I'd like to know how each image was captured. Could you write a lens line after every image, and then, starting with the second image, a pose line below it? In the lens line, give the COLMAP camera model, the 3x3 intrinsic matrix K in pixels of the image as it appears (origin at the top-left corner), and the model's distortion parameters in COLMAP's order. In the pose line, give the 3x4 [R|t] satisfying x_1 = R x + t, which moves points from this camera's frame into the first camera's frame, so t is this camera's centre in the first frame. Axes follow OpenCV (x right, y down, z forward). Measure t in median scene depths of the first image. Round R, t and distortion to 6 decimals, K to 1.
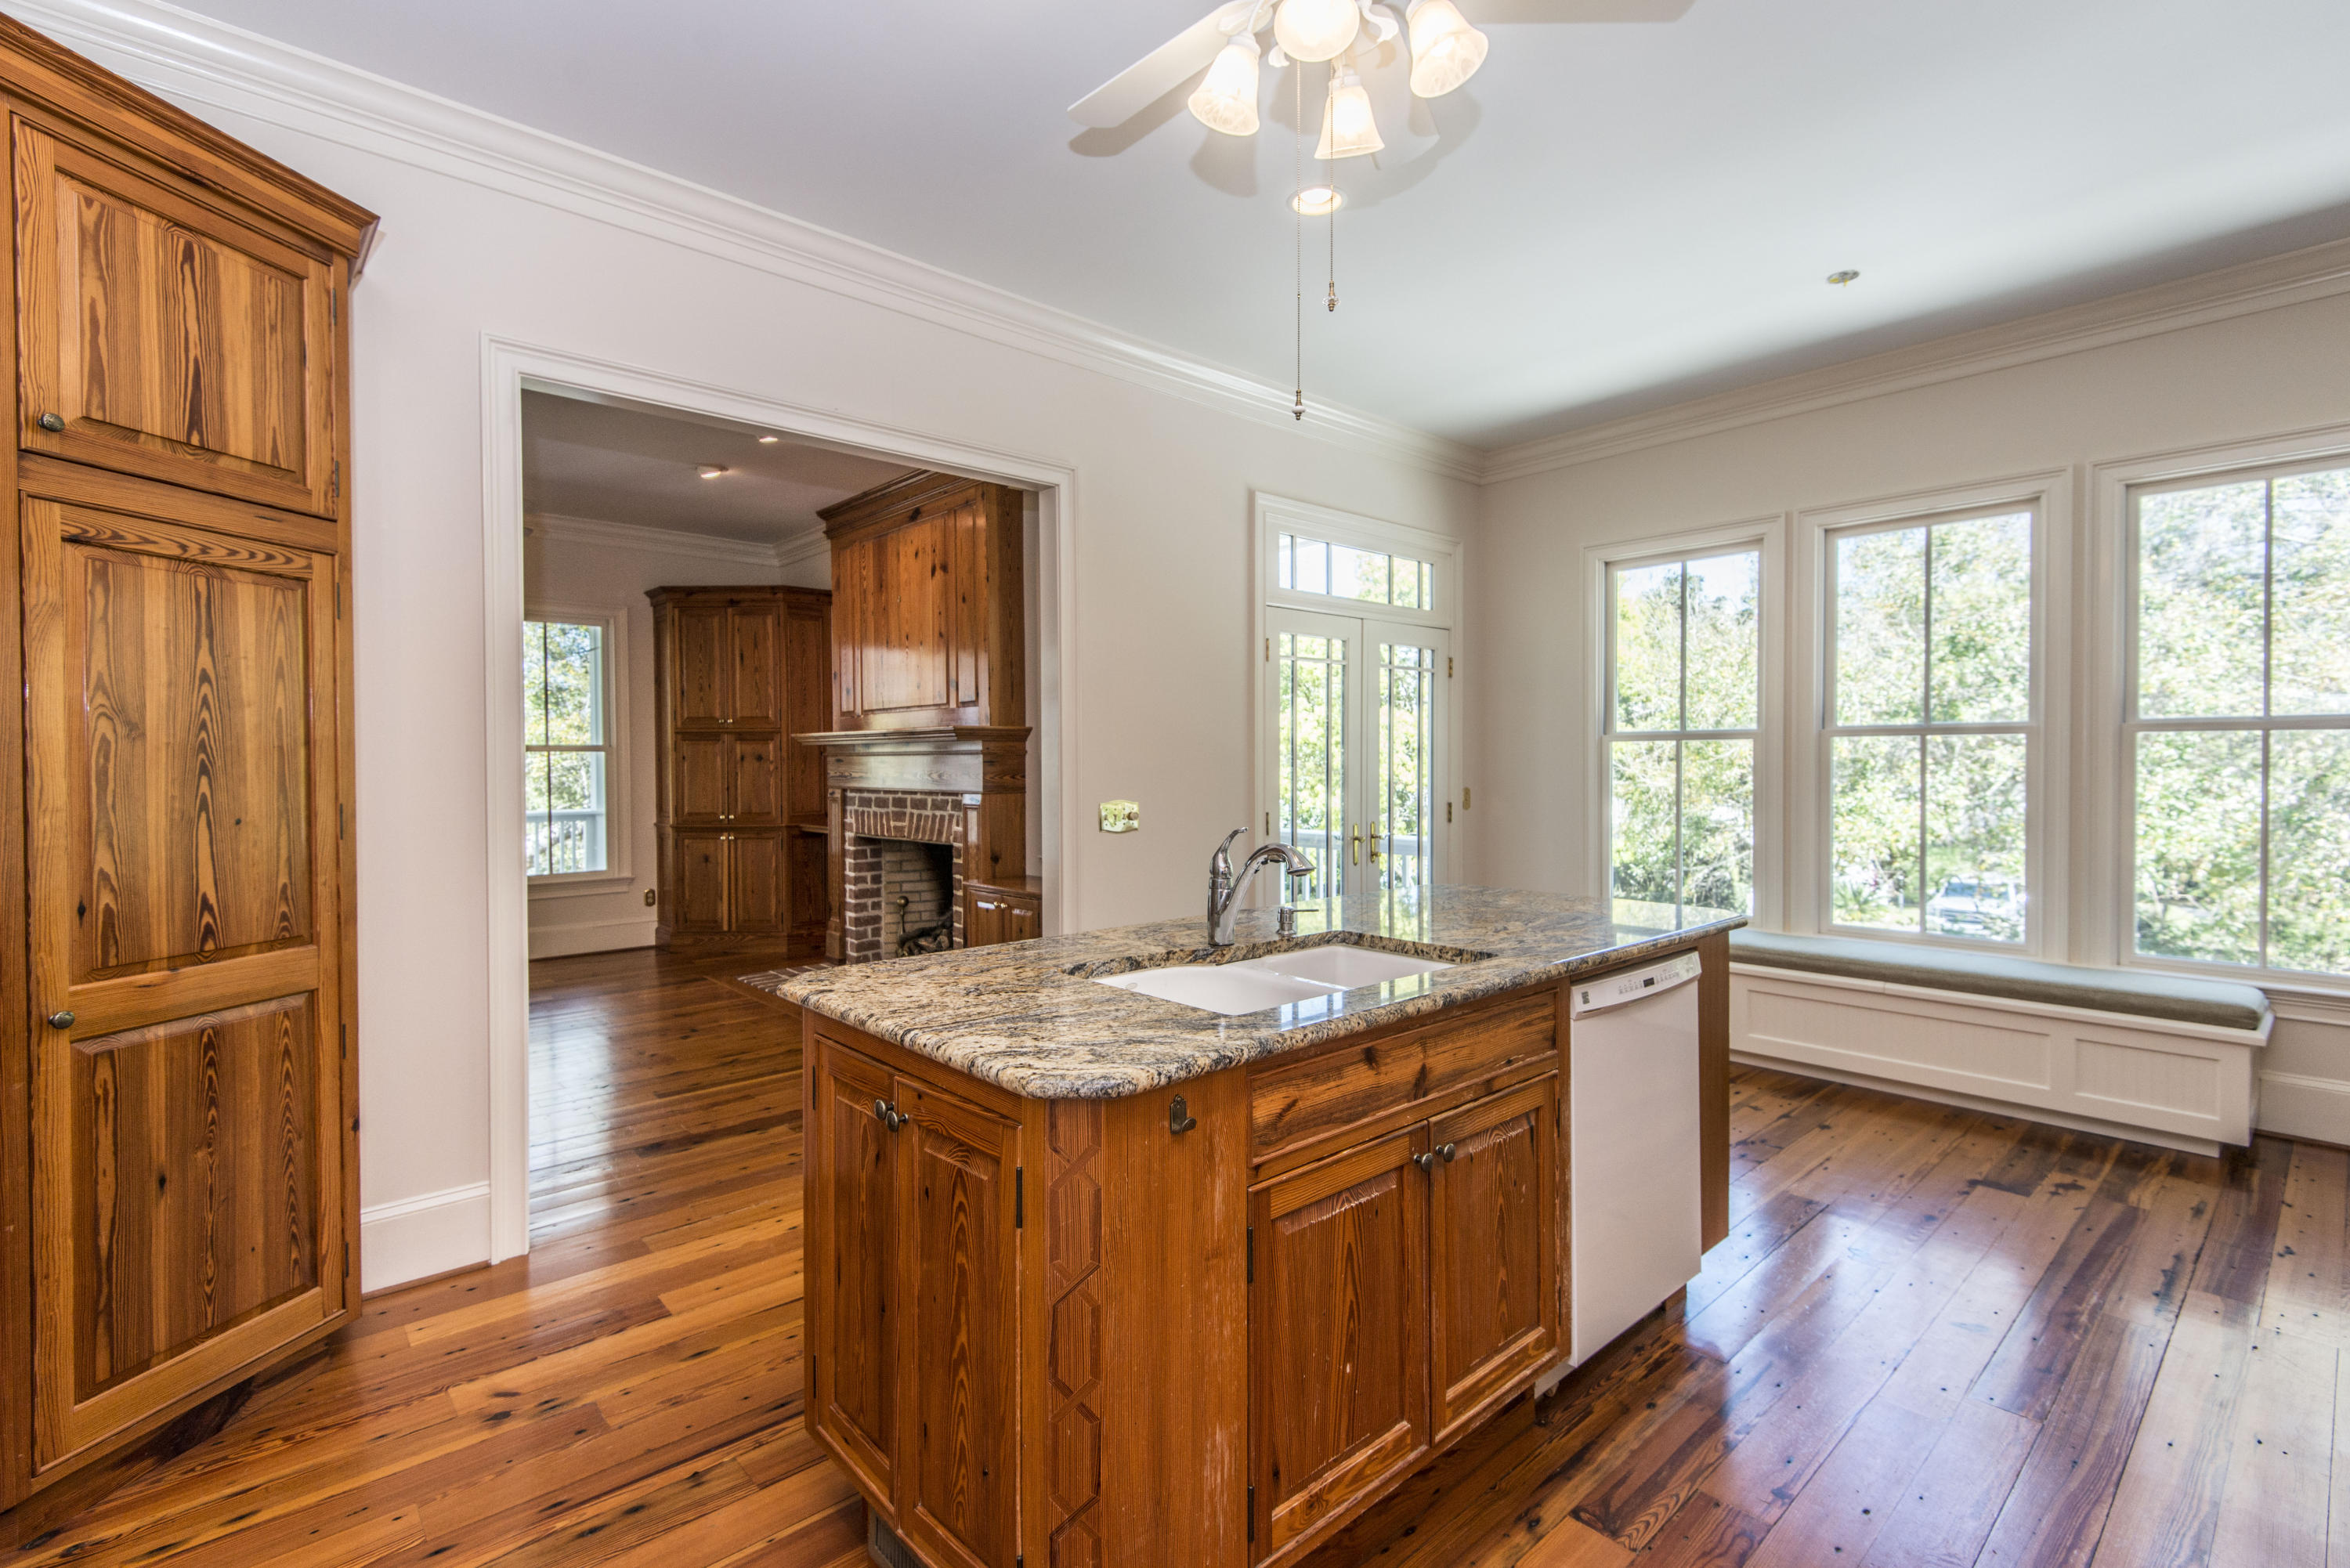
lens RADIAL K [[1059.6, 0, 1175.0], [0, 1059.6, 784.0], [0, 0, 1]] dist [0.021350, -0.000741]
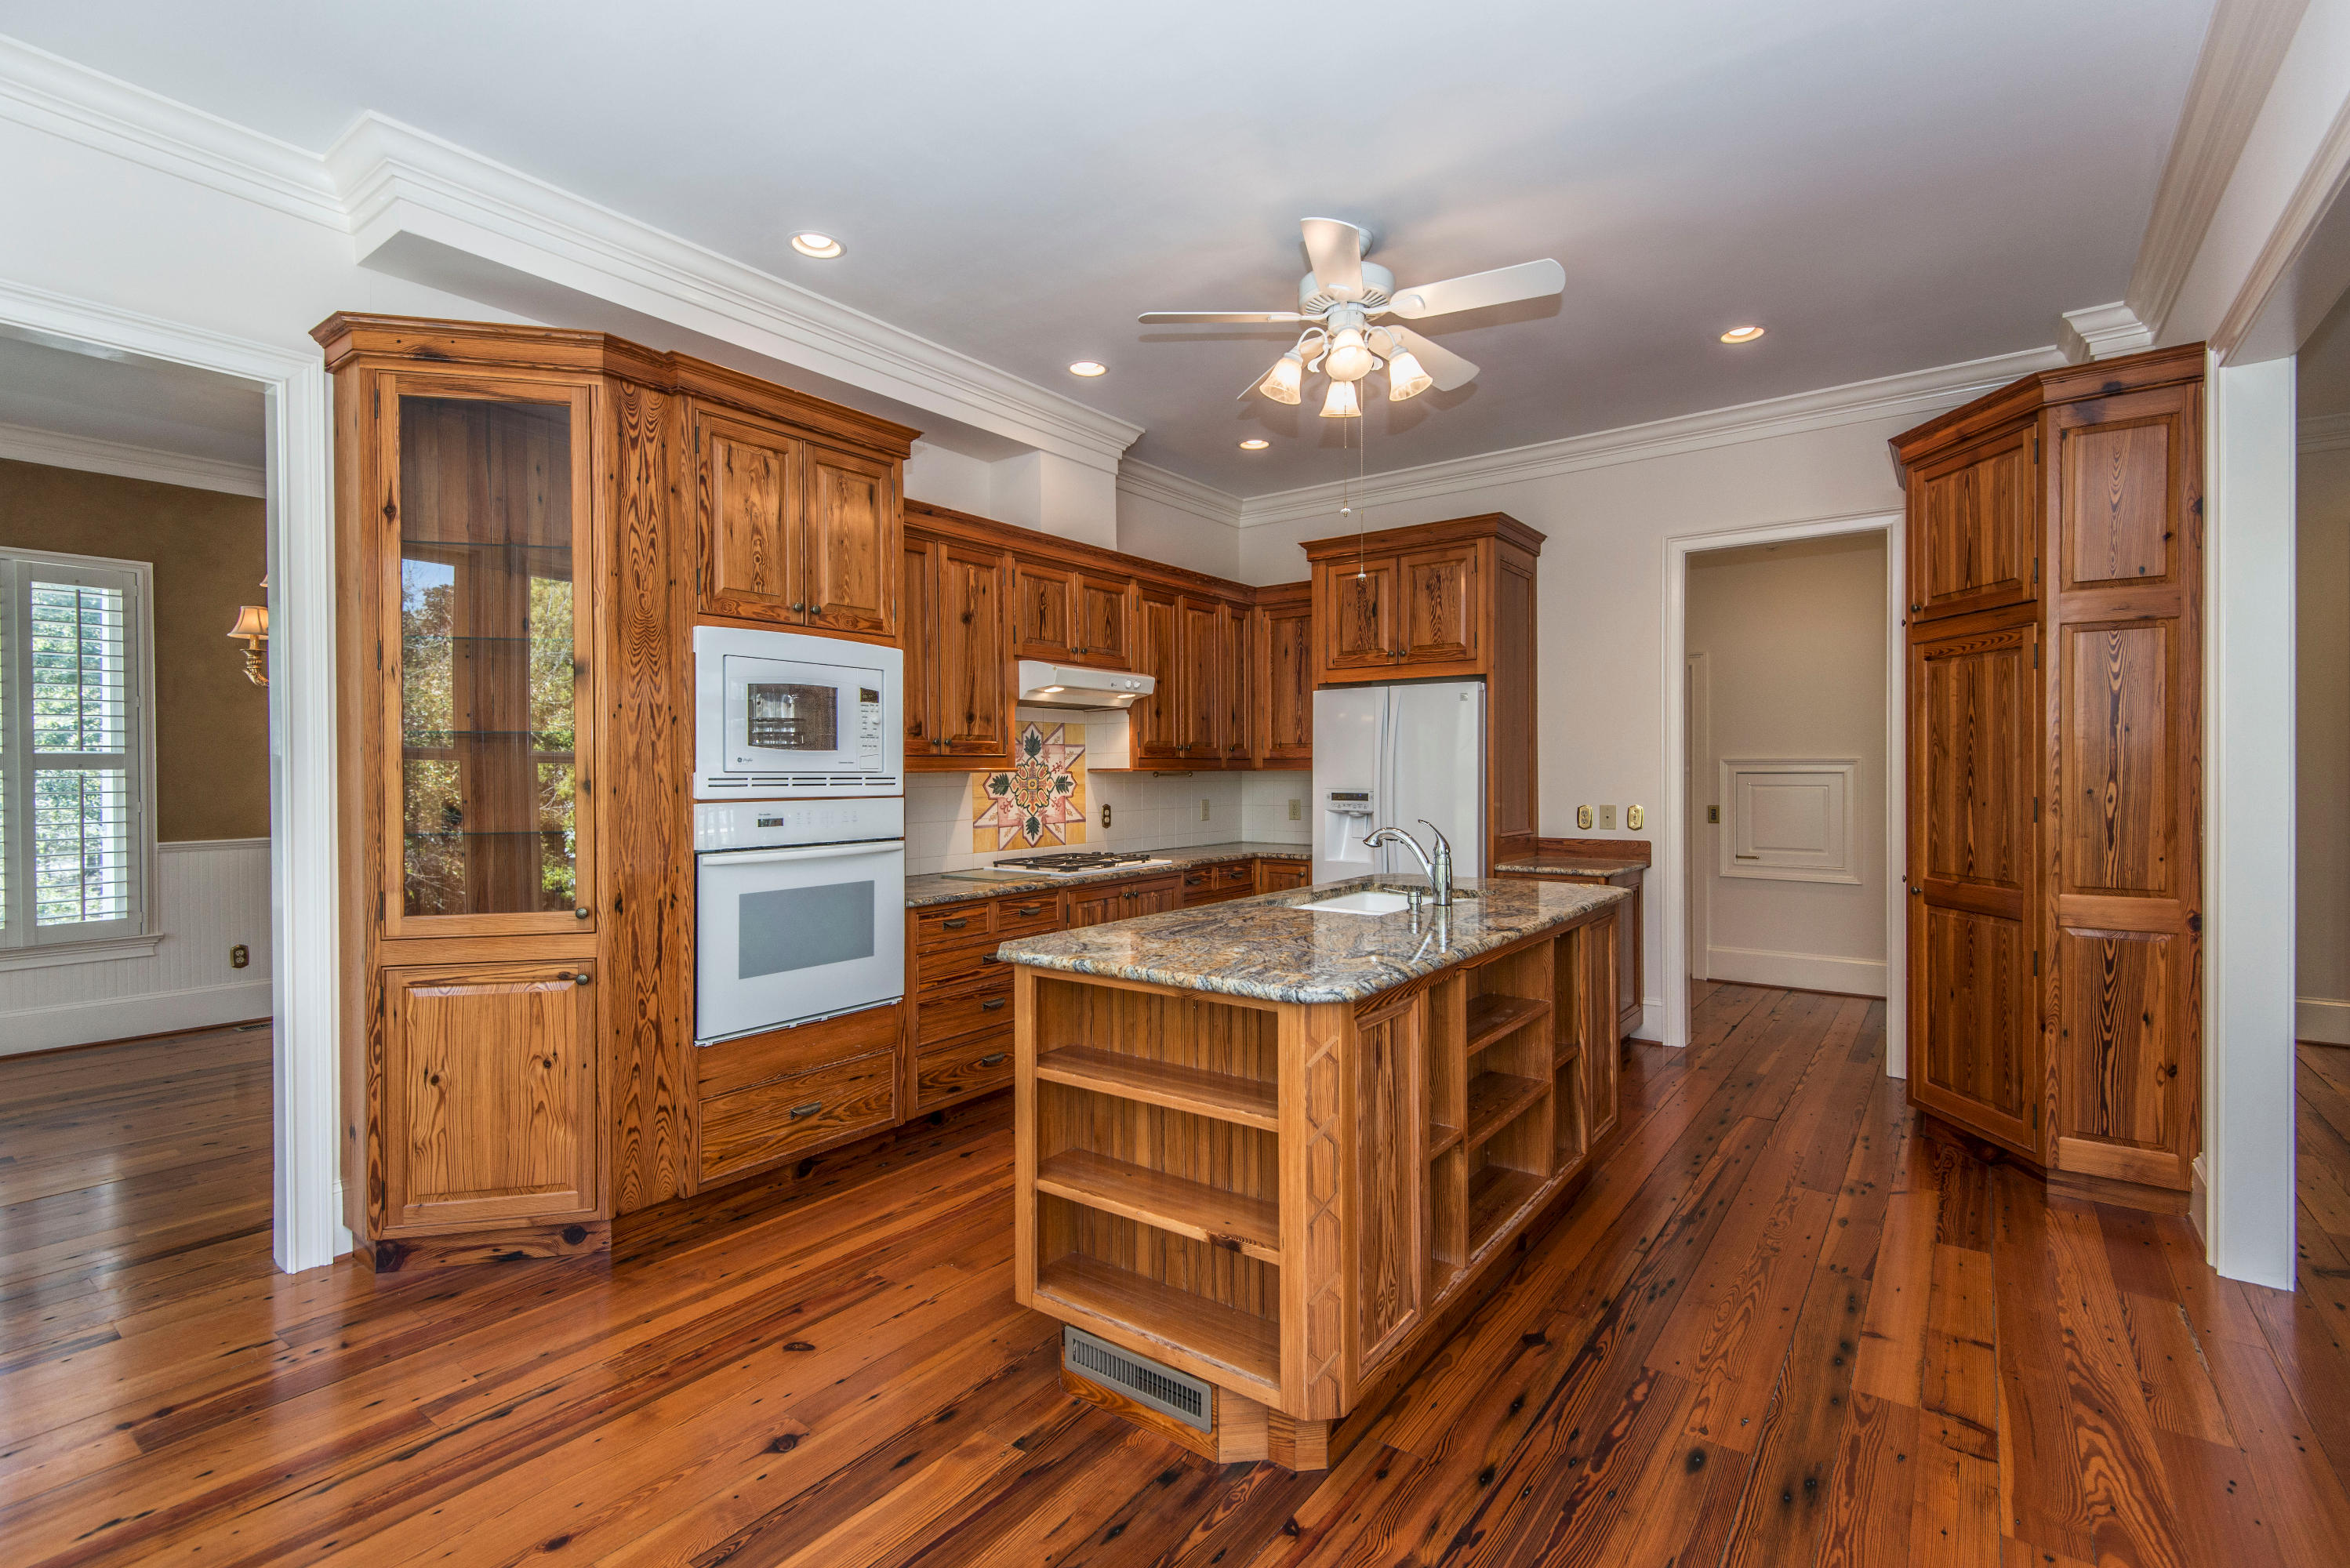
lens RADIAL K [[1059.6, 0, 1175.0], [0, 1059.6, 784.0], [0, 0, 1]] dist [0.021350, -0.000741]
pose [[-0.974151, 0.010696, -0.225642, 0.741986], [0.001954, 0.999240, 0.038931, -0.064638], [0.225887, 0.037484, -0.973432, 2.389261]]
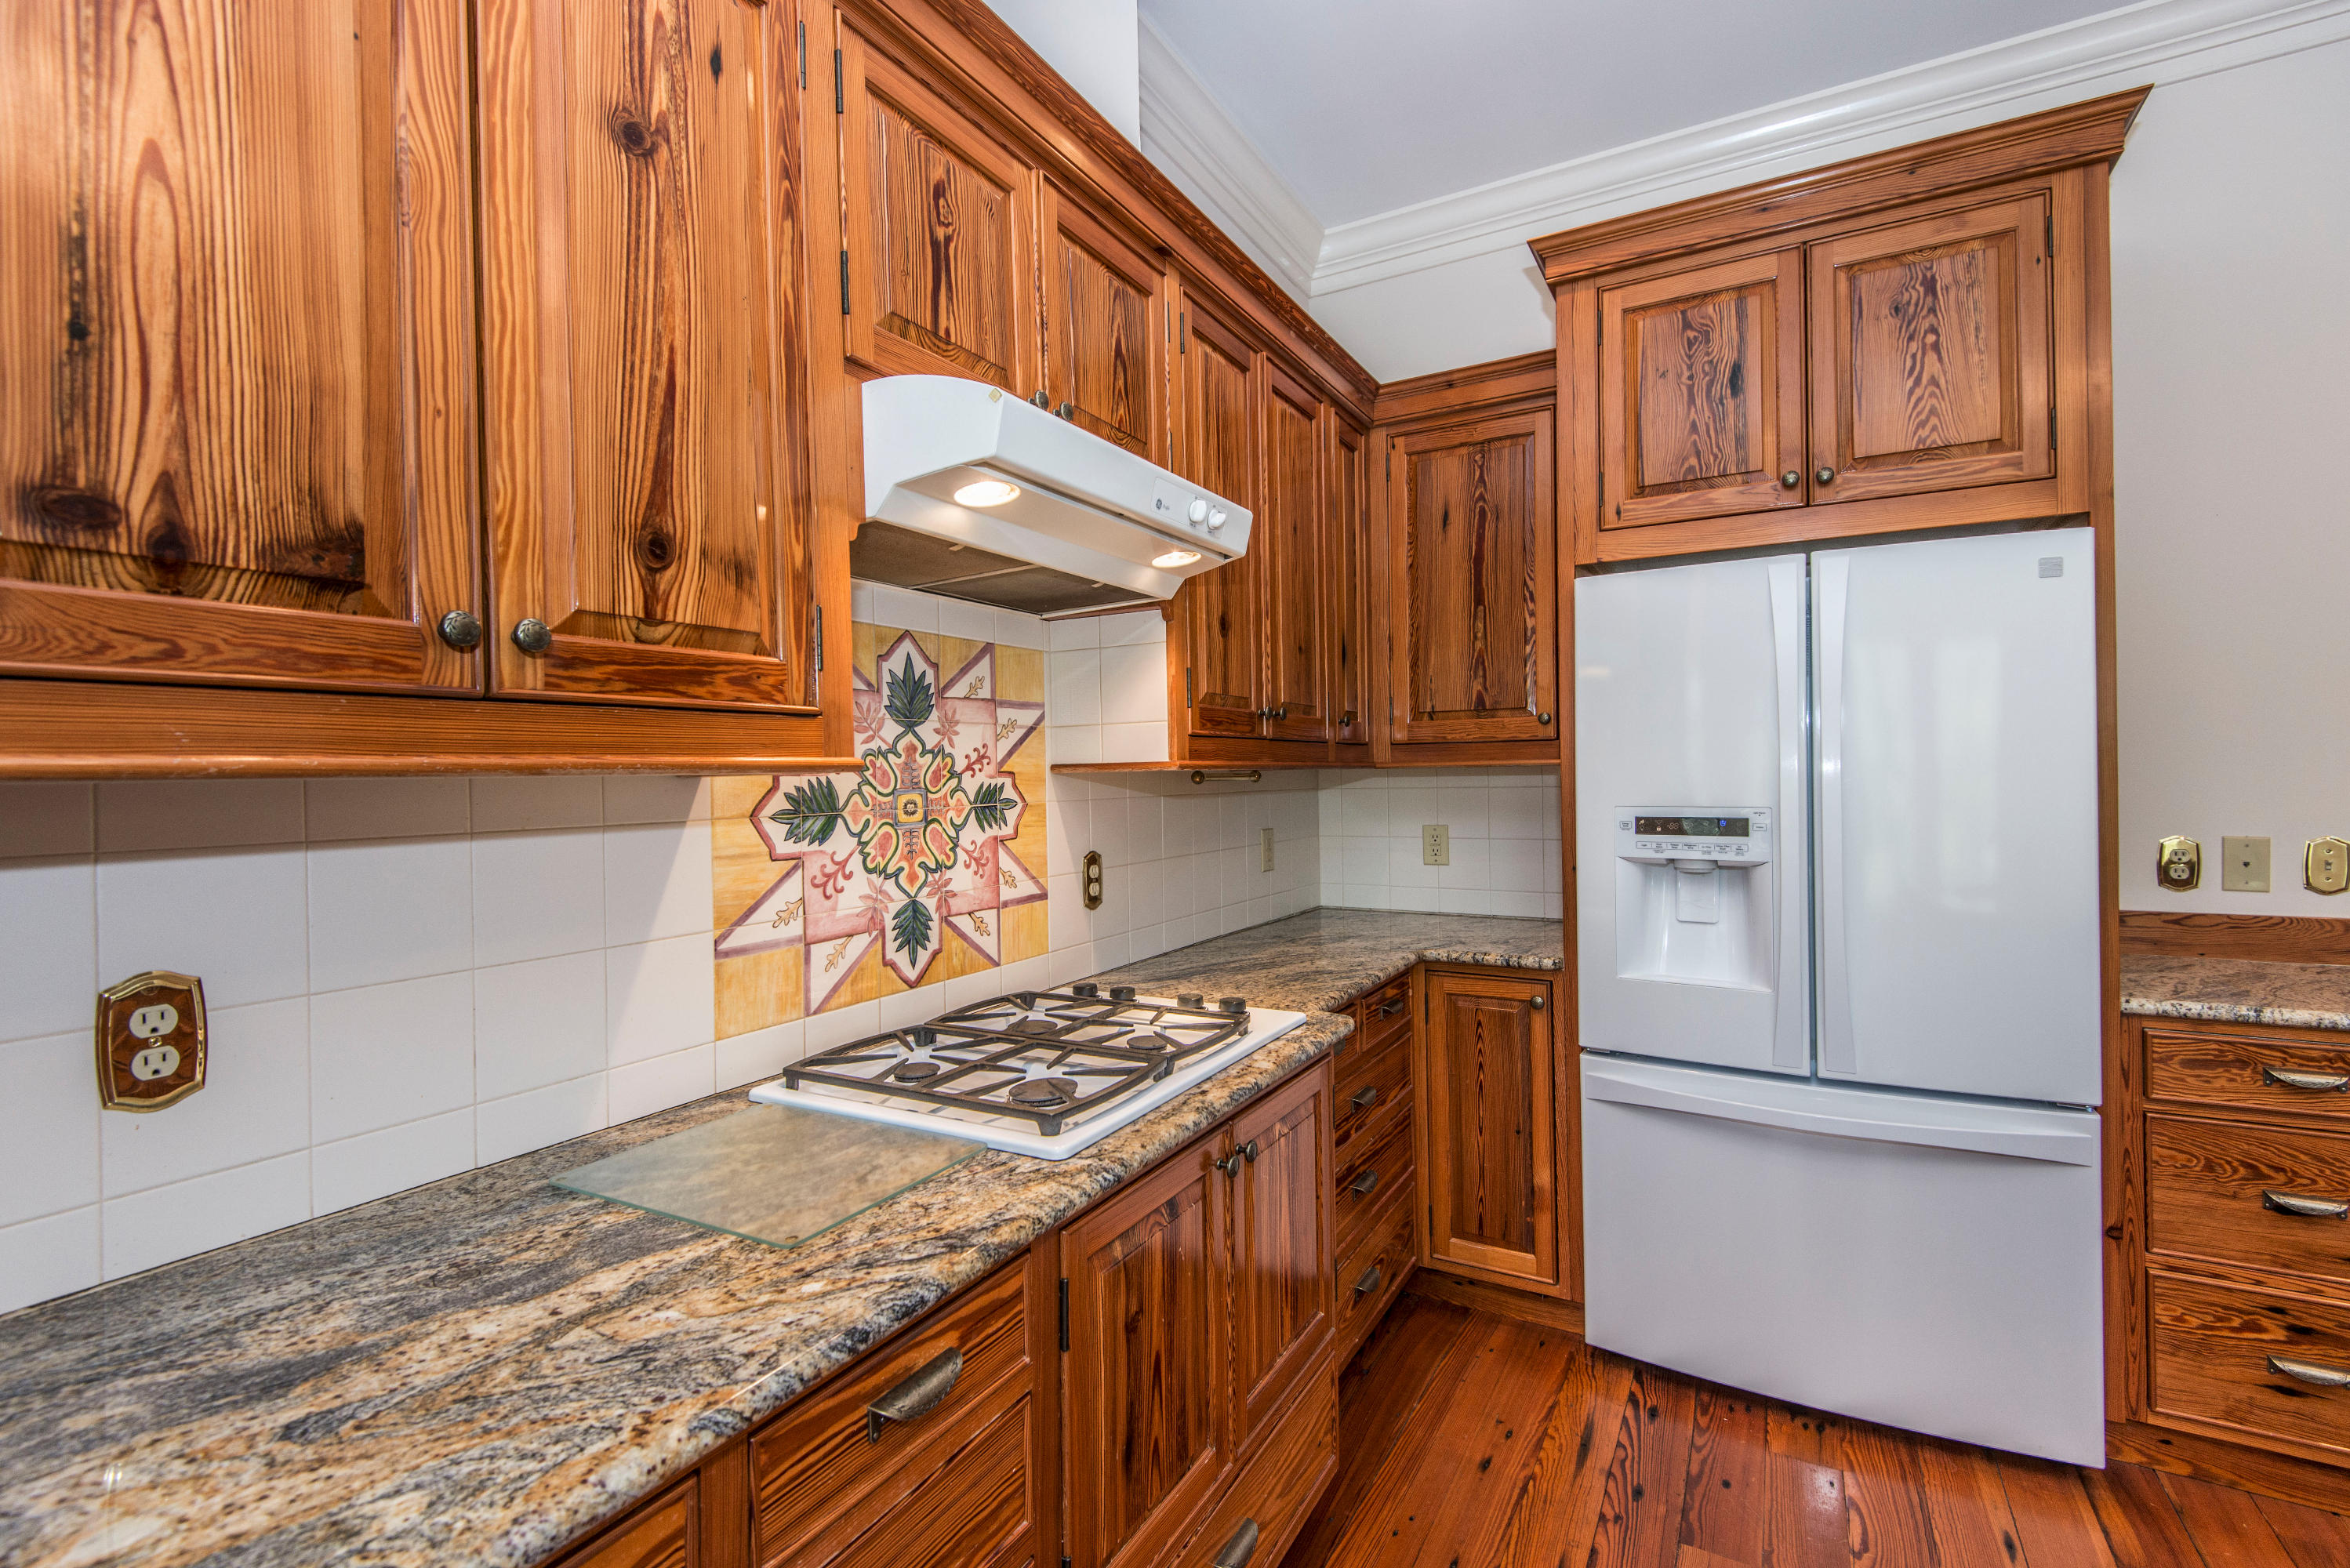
lens RADIAL K [[1059.6, 0, 1175.0], [0, 1059.6, 784.0], [0, 0, 1]] dist [0.021350, -0.000741]
pose [[-0.938197, 0.020143, -0.345514, 0.607253], [0.008428, 0.999339, 0.035376, -0.018320], [0.345998, 0.030277, -0.937747, 0.831197]]
